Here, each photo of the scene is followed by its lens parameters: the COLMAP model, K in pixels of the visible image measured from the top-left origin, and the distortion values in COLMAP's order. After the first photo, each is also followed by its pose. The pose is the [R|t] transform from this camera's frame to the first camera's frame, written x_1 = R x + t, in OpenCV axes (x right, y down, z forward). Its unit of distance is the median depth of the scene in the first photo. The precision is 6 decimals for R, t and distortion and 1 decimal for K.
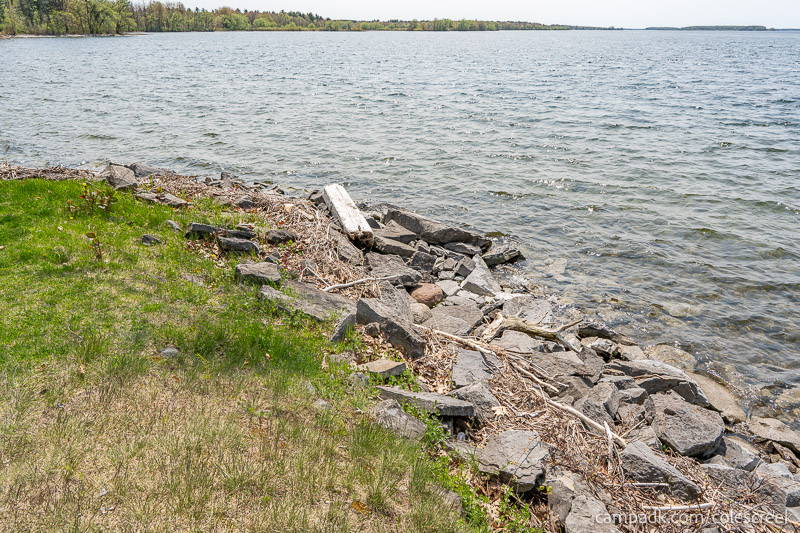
lens RADIAL K [[538.7, 0, 397.7], [0, 538.7, 262.8], [0, 0, 1]] dist [0.001095, 0.003118]
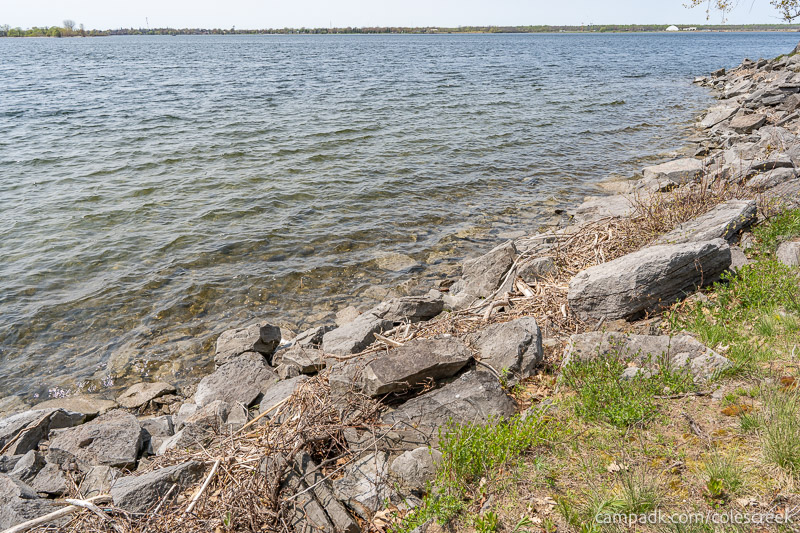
lens RADIAL K [[538.7, 0, 401.4], [0, 538.7, 266.9], [0, 0, 1]] dist [0.001095, 0.003118]
pose [[0.100715, -0.403070, 0.909610, -0.152190], [0.404368, 0.851924, 0.332734, -0.061522], [-0.909034, 0.334306, 0.248790, 0.259215]]
